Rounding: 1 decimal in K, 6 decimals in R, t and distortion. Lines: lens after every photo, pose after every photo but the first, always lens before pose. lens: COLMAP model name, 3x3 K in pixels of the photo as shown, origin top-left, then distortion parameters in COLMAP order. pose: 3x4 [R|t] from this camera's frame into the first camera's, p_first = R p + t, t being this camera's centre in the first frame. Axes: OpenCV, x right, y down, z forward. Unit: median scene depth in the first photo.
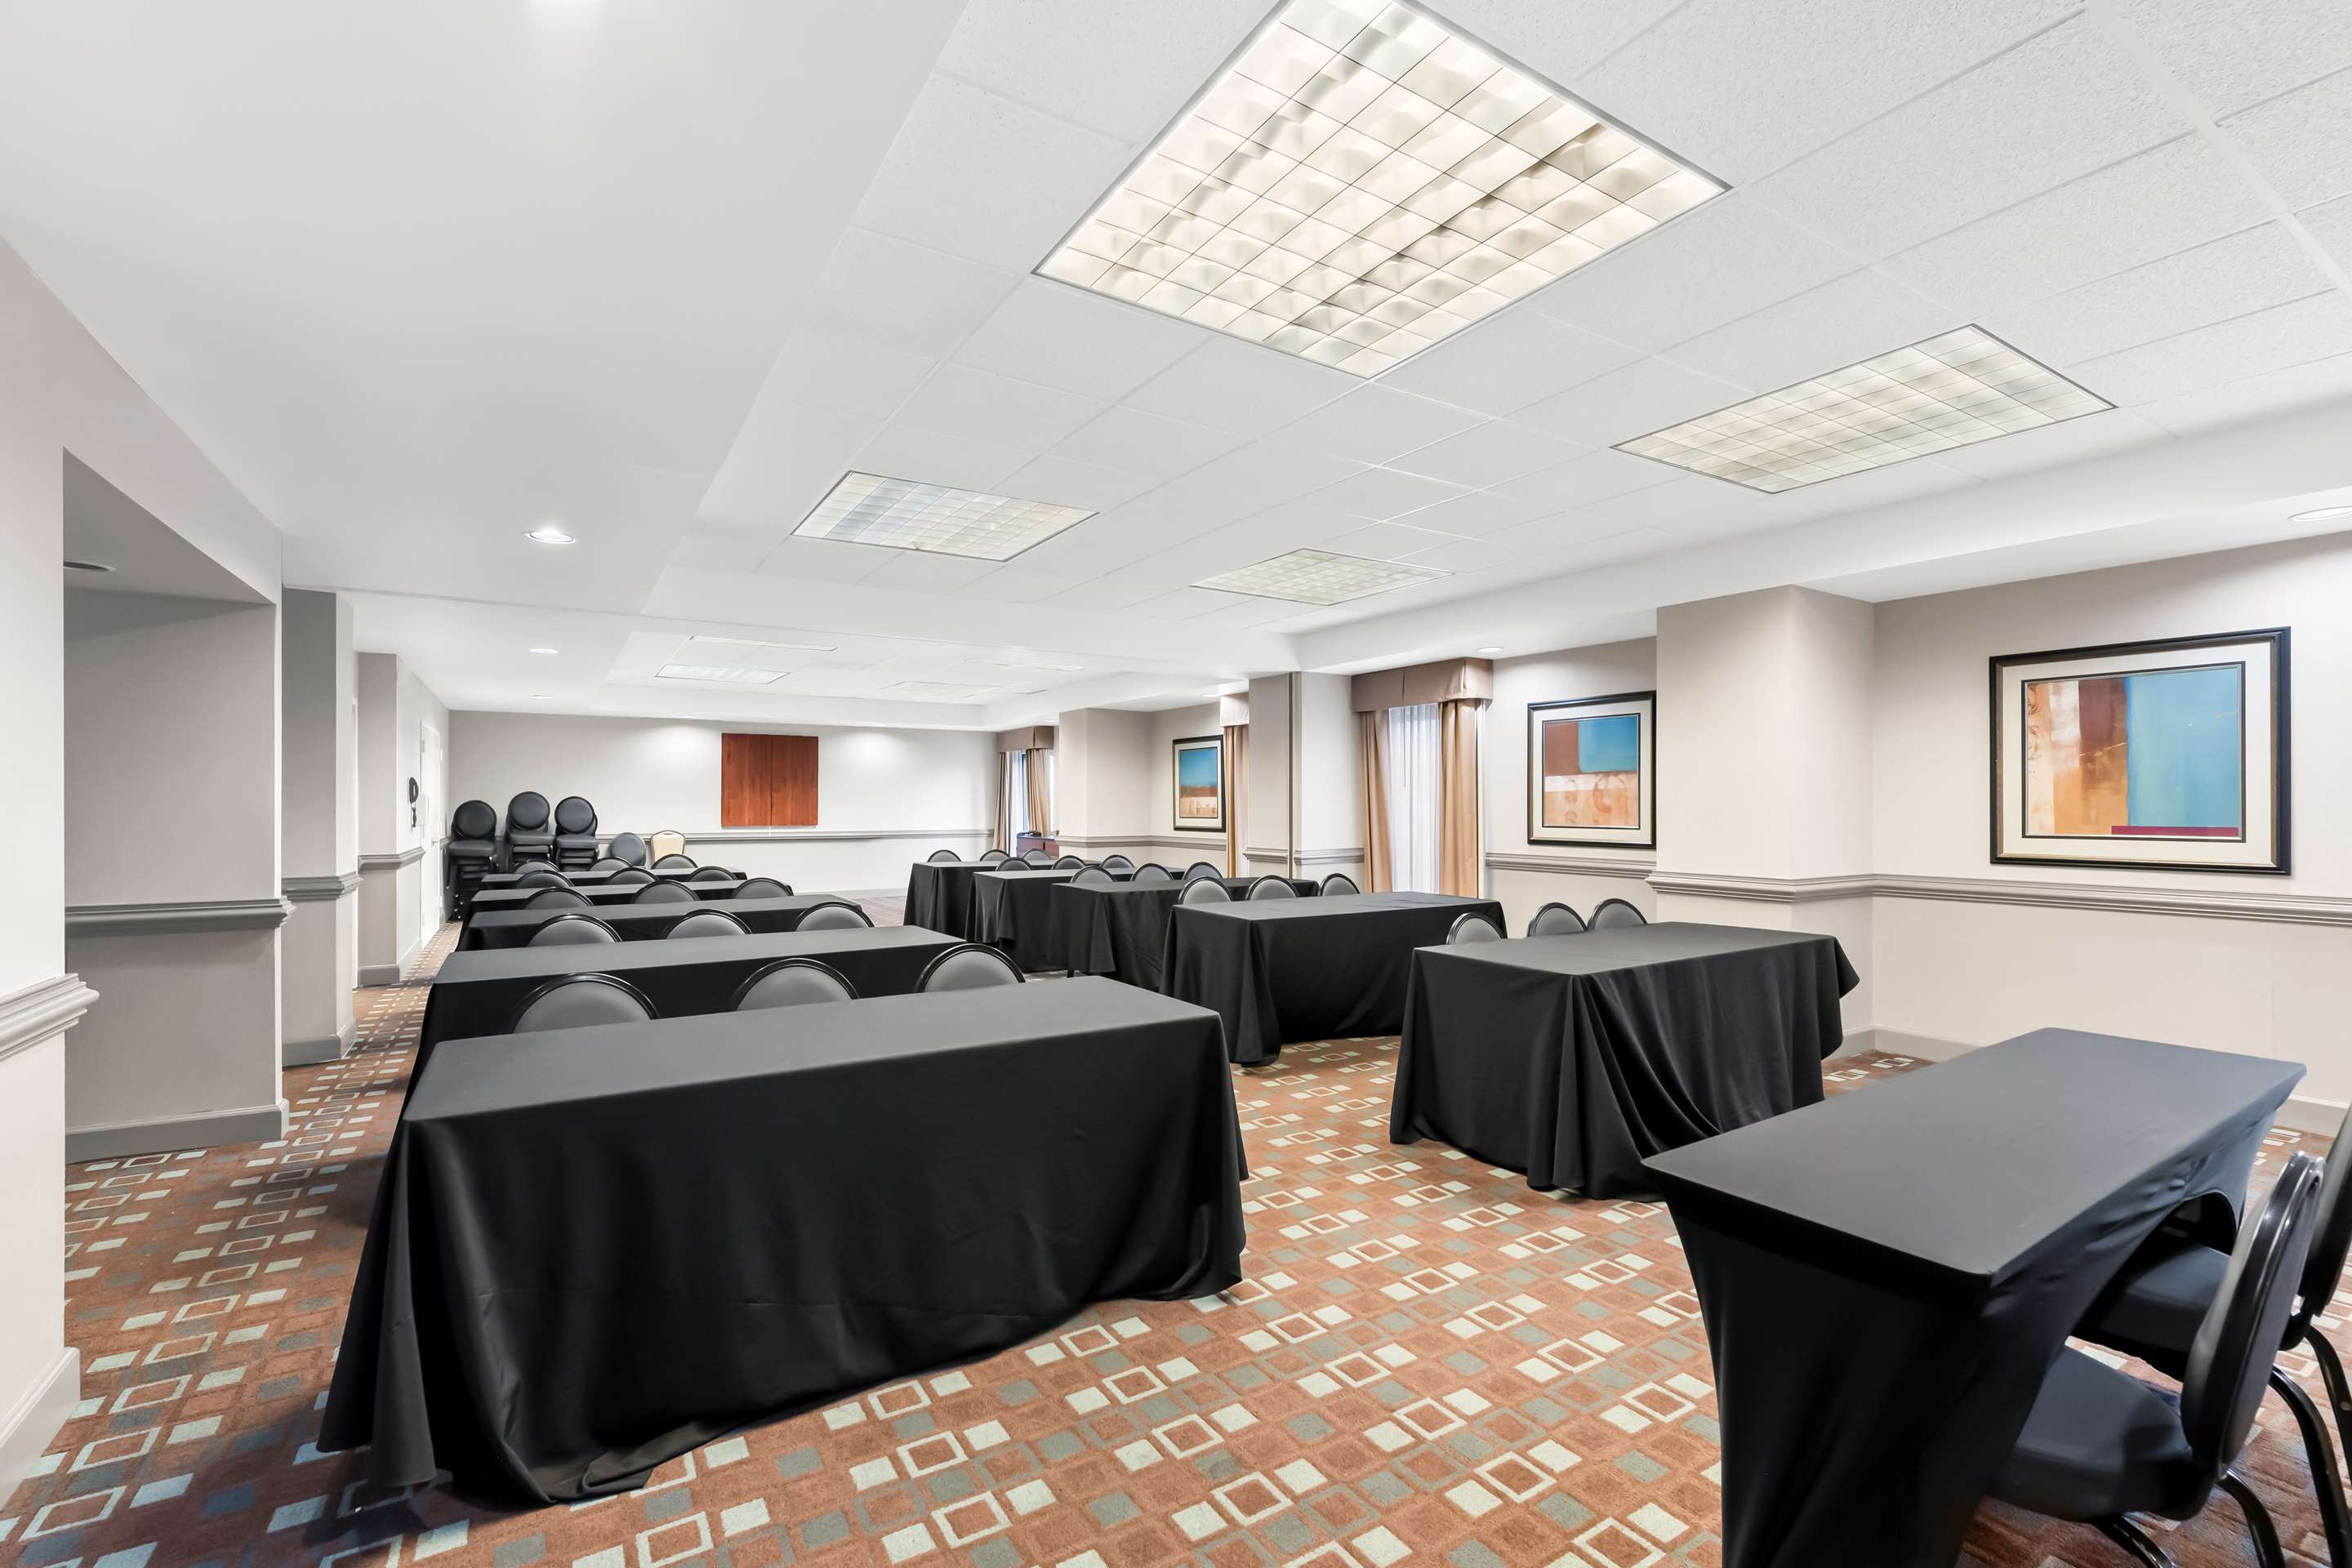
lens RADIAL K [[1019.6, 0, 1176.0], [0, 1019.6, 784.0], [0, 0, 1]] dist [0.027518, 0.000109]
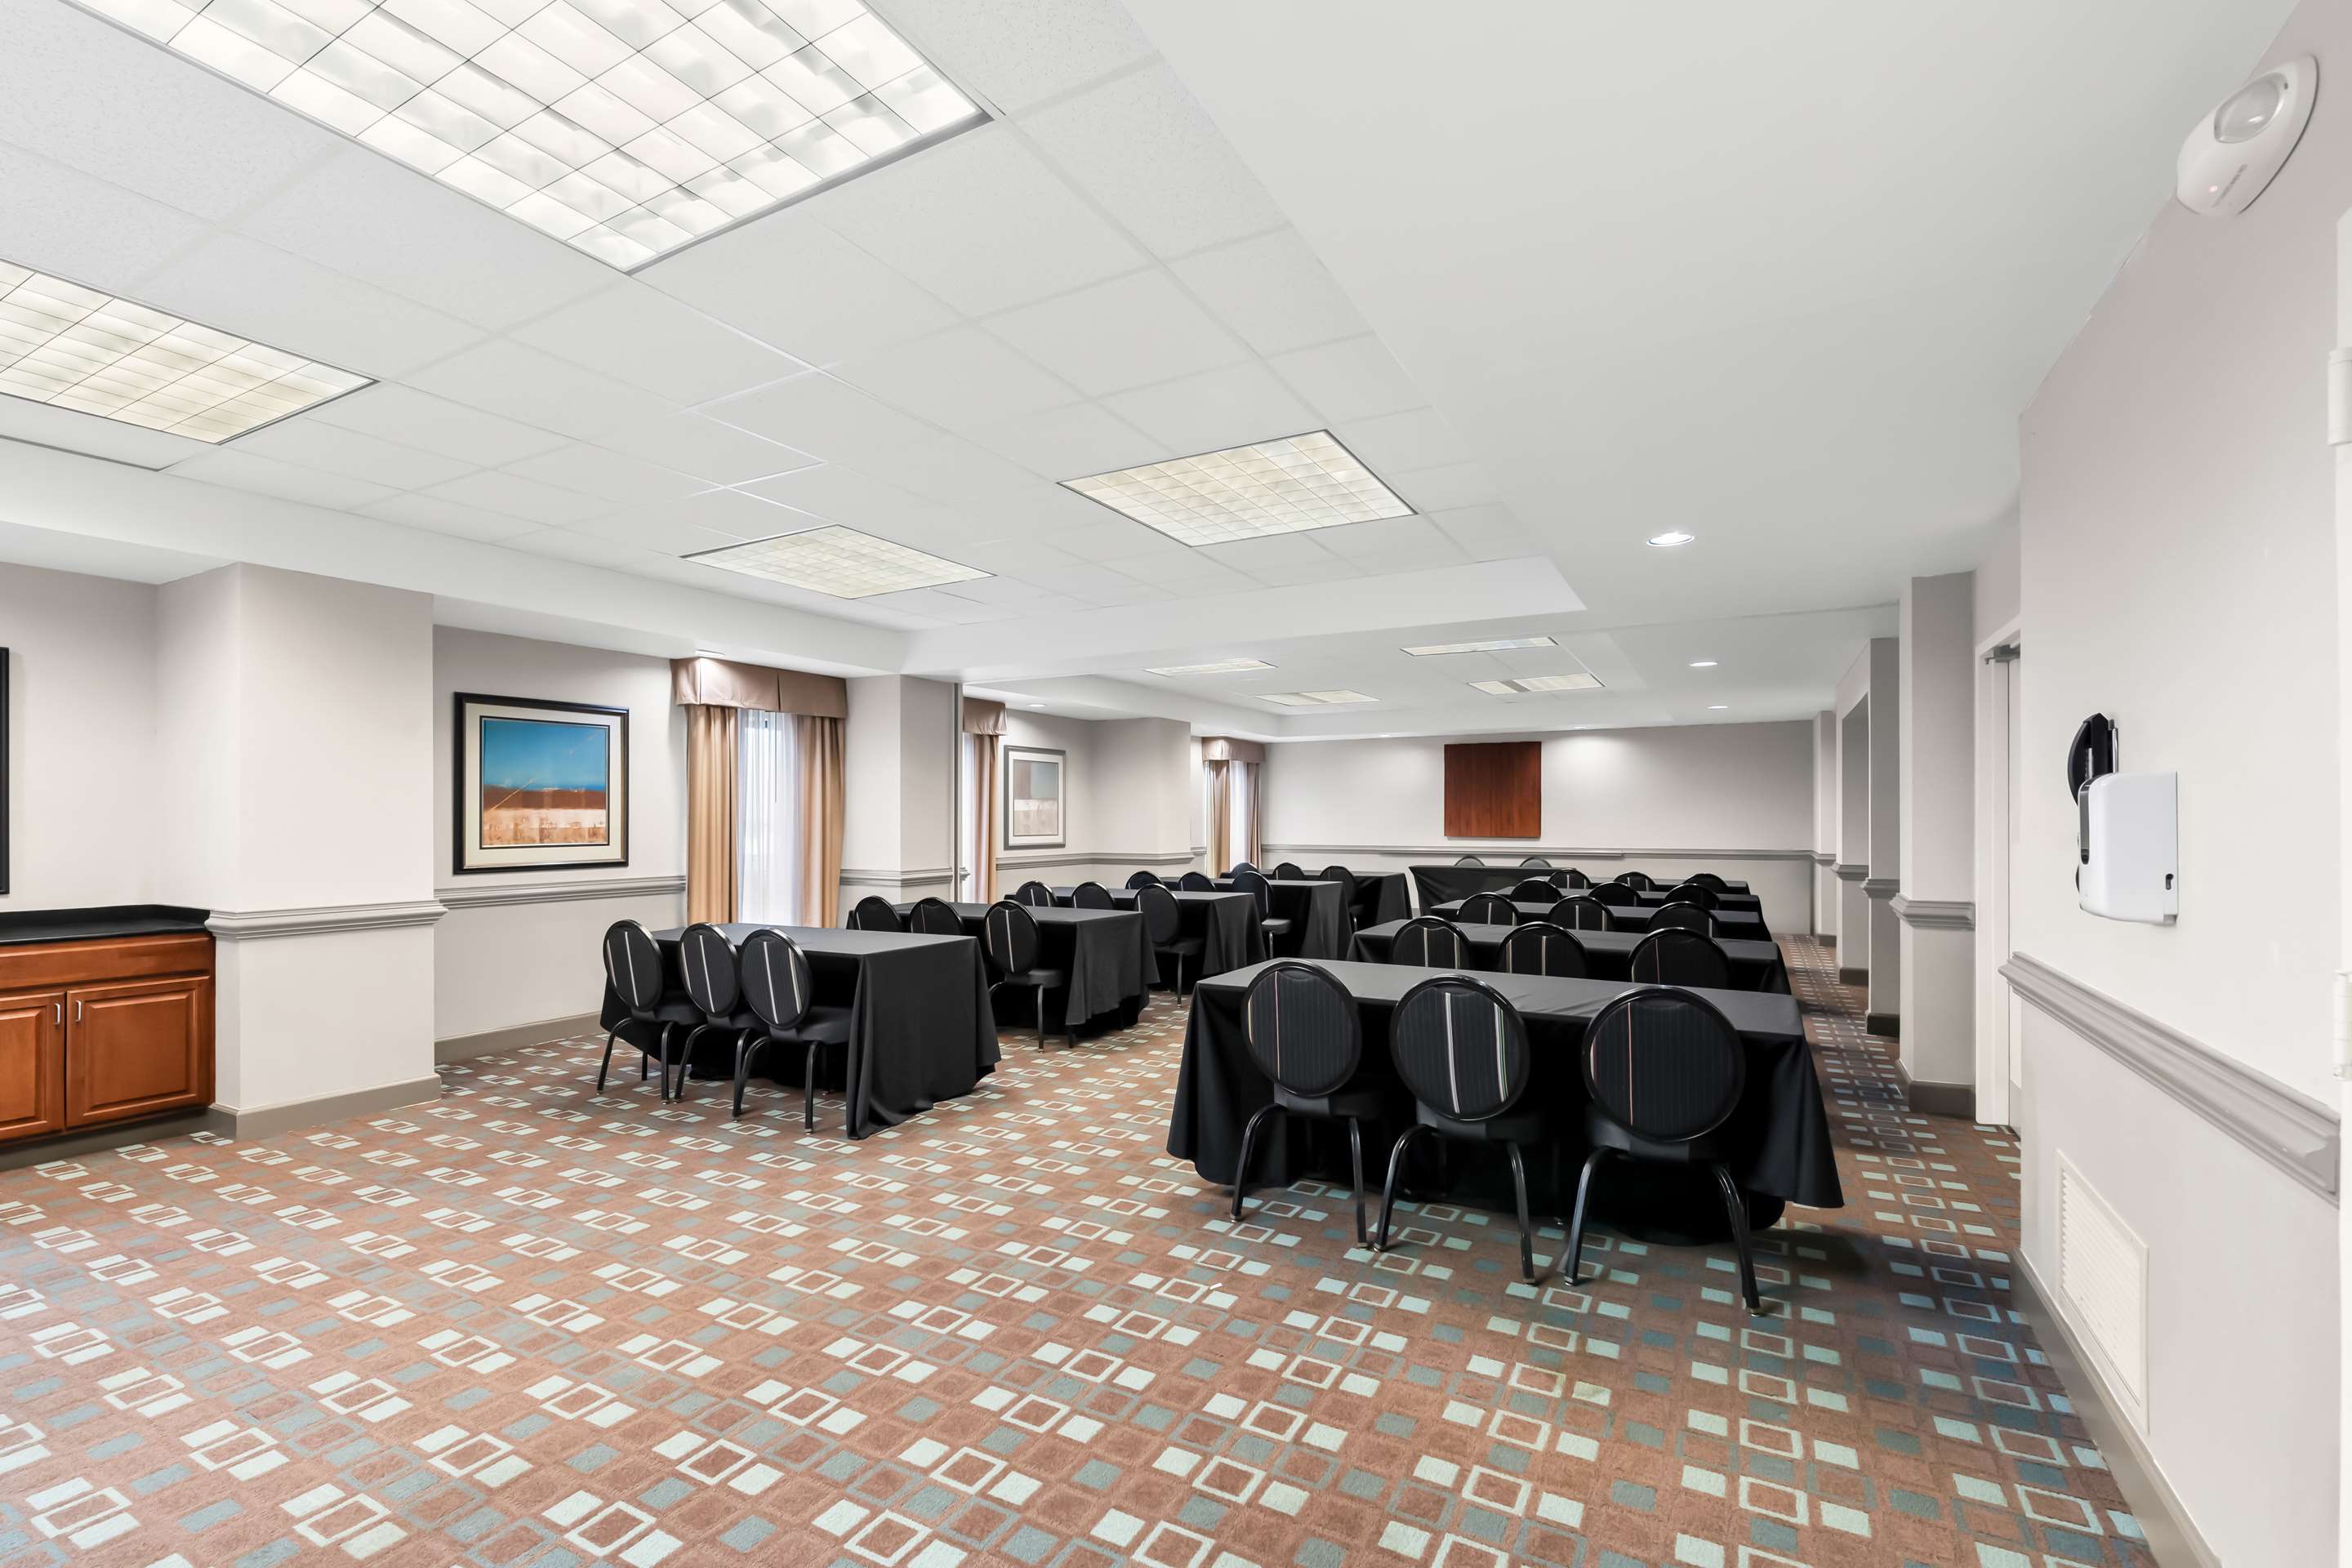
lens RADIAL K [[1003.8, 0, 1176.0], [0, 1003.8, 784.0], [0, 0, 1]] dist [-0.001550, -0.000102]
pose [[-0.483348, 0.034229, 0.874759, -0.652039], [-0.010831, 0.998925, -0.045072, 0.021043], [-0.875362, -0.031260, -0.482457, 1.006239]]
